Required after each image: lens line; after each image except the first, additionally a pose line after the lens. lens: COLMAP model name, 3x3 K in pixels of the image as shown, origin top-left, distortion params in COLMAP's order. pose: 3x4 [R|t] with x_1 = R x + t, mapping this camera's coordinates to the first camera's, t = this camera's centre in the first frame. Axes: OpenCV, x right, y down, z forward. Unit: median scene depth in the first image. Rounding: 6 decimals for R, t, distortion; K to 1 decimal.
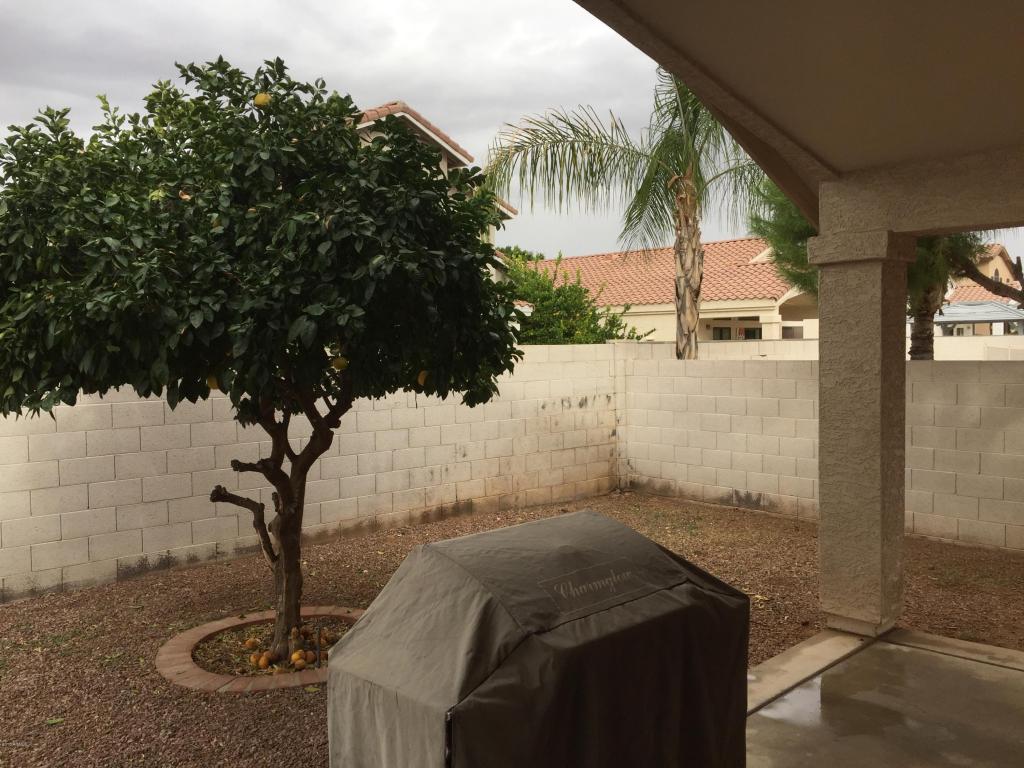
lens RADIAL K [[875.5, 0, 515.3], [0, 875.5, 380.0], [0, 0, 1]] dist [0.085427, -0.110368]
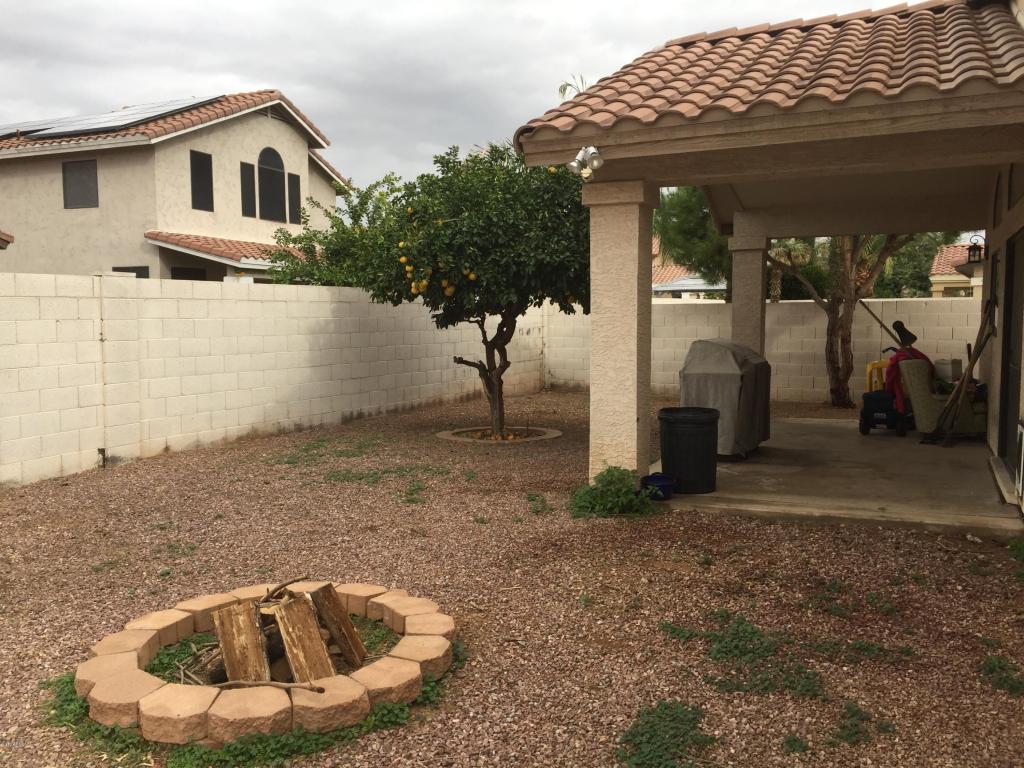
lens RADIAL K [[875.5, 0, 515.3], [0, 875.5, 380.0], [0, 0, 1]] dist [0.085427, -0.110368]
pose [[0.943965, -0.015631, 0.329675, -0.553061], [0.004287, 0.999374, 0.035108, 0.068639], [-0.330018, -0.031727, 0.943441, -0.549517]]
